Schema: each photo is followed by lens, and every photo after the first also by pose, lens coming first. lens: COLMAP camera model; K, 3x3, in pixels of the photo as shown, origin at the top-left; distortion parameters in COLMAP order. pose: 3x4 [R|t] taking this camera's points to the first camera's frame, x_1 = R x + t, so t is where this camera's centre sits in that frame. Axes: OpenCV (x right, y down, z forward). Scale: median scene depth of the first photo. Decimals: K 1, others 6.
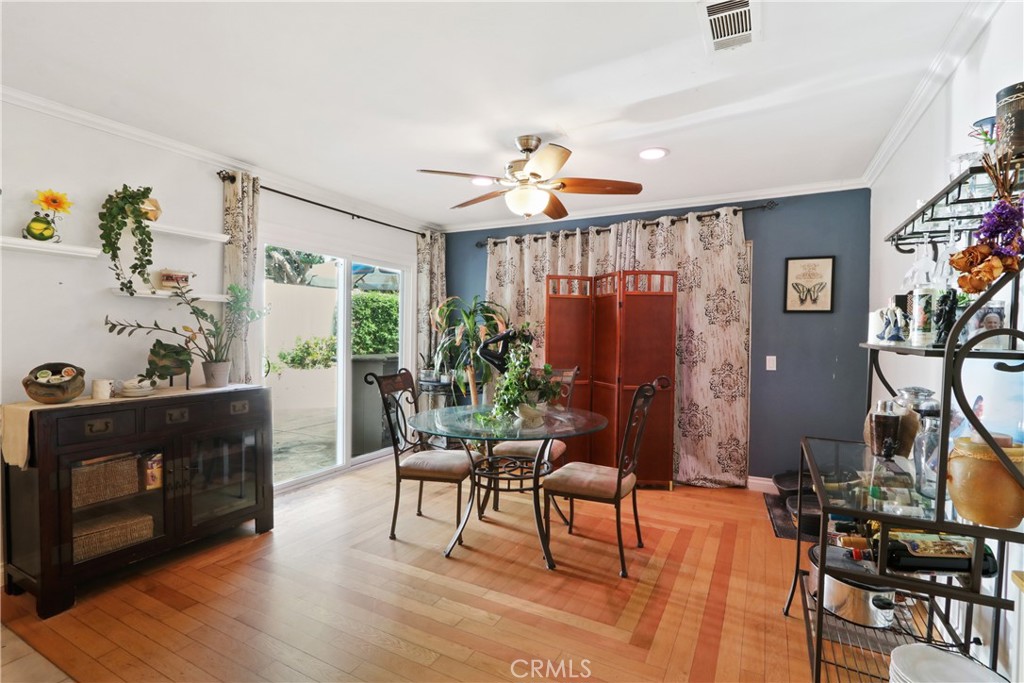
lens RADIAL K [[471.7, 0, 513.9], [0, 471.7, 345.9], [0, 0, 1]] dist [-0.013677, 0.002471]
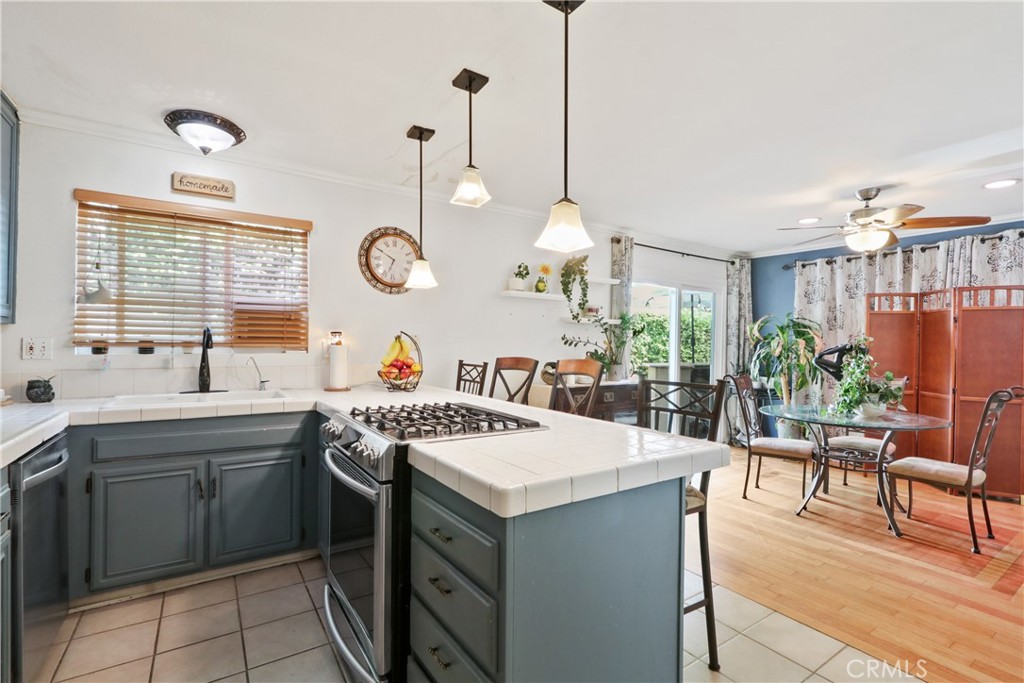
lens RADIAL K [[471.7, 0, 518.4], [0, 471.7, 344.1], [0, 0, 1]] dist [-0.013677, 0.002471]
pose [[0.887674, 0.003693, -0.460458, -0.216708], [-0.015776, 0.999625, -0.022396, 0.008185], [0.460202, 0.027144, 0.887399, -0.504837]]
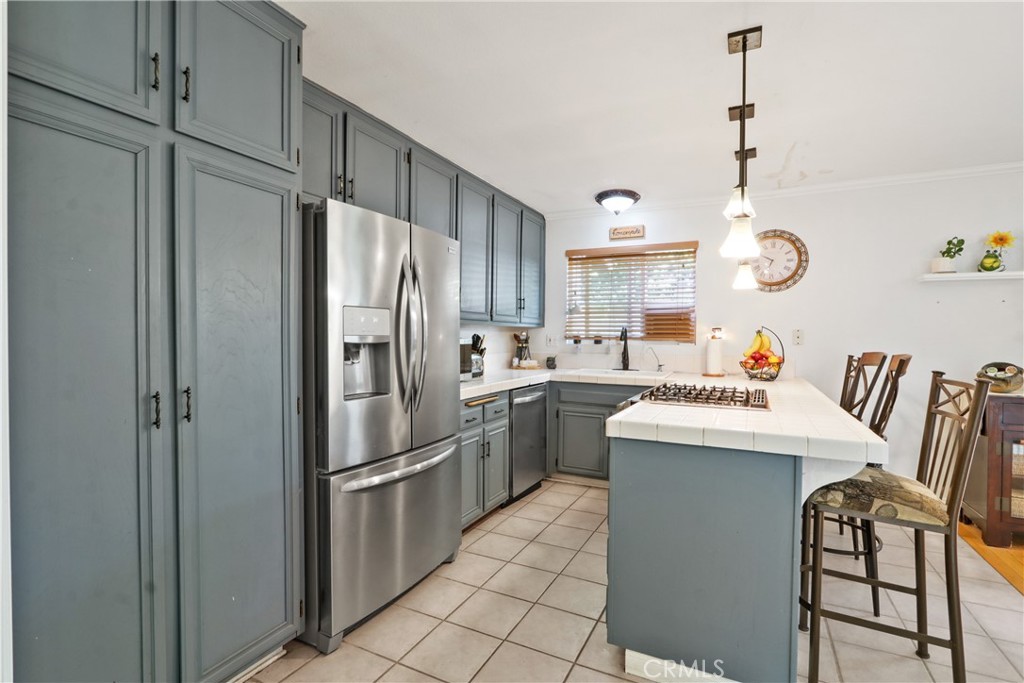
lens RADIAL K [[471.7, 0, 518.7], [0, 471.7, 340.2], [0, 0, 1]] dist [-0.013677, 0.002471]
pose [[0.048957, 0.006799, -0.998778, 0.217002], [-0.029572, 0.999548, 0.005355, 0.005464], [0.998363, 0.029273, 0.049136, -0.343951]]
